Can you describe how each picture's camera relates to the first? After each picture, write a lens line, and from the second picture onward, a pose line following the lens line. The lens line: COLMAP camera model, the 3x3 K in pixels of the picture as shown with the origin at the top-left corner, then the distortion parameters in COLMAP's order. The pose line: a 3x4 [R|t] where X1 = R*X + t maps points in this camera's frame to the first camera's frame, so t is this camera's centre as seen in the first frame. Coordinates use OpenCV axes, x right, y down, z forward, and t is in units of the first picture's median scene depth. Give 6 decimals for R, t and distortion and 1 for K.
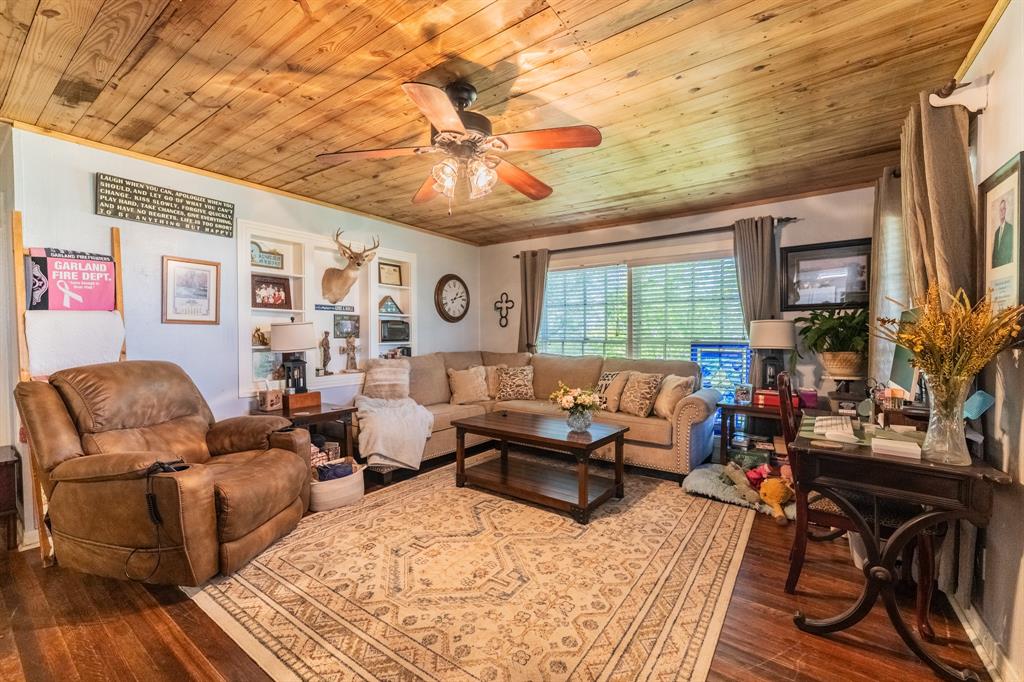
lens RADIAL K [[420.5, 0, 506.4], [0, 420.5, 340.6], [0, 0, 1]] dist [-0.012048, -0.000070]
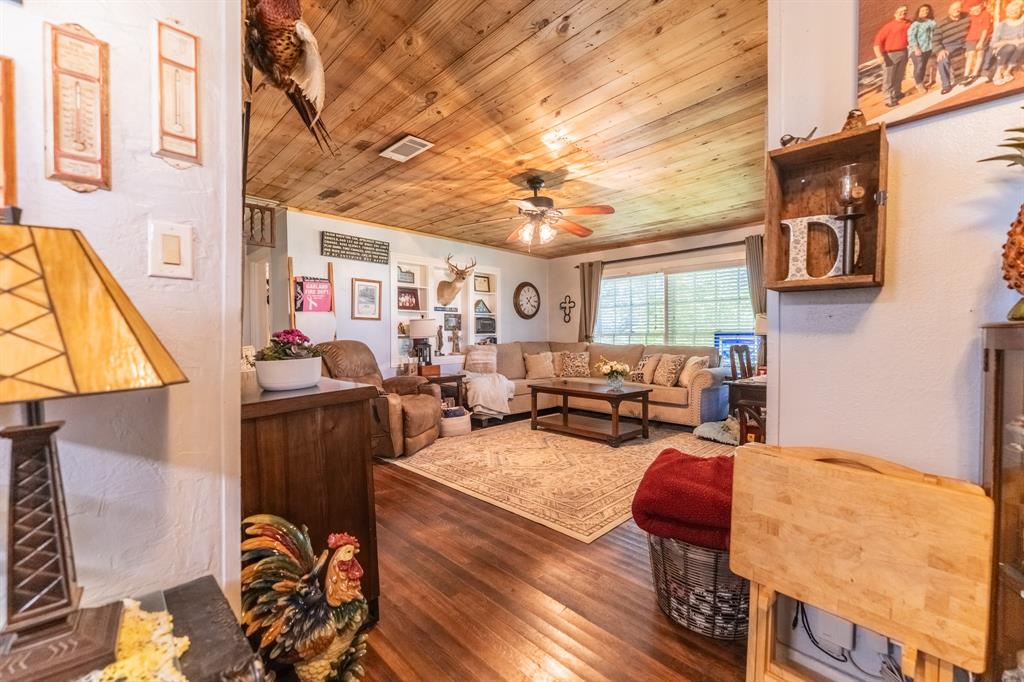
lens RADIAL K [[415.7, 0, 505.0], [0, 415.7, 341.5], [0, 0, 1]] dist [0.000663, -0.000036]
pose [[0.985485, -0.000645, -0.169764, 0.034825], [0.000788, 0.999999, 0.000779, 0.038028], [0.169763, -0.000902, 0.985485, -0.424066]]
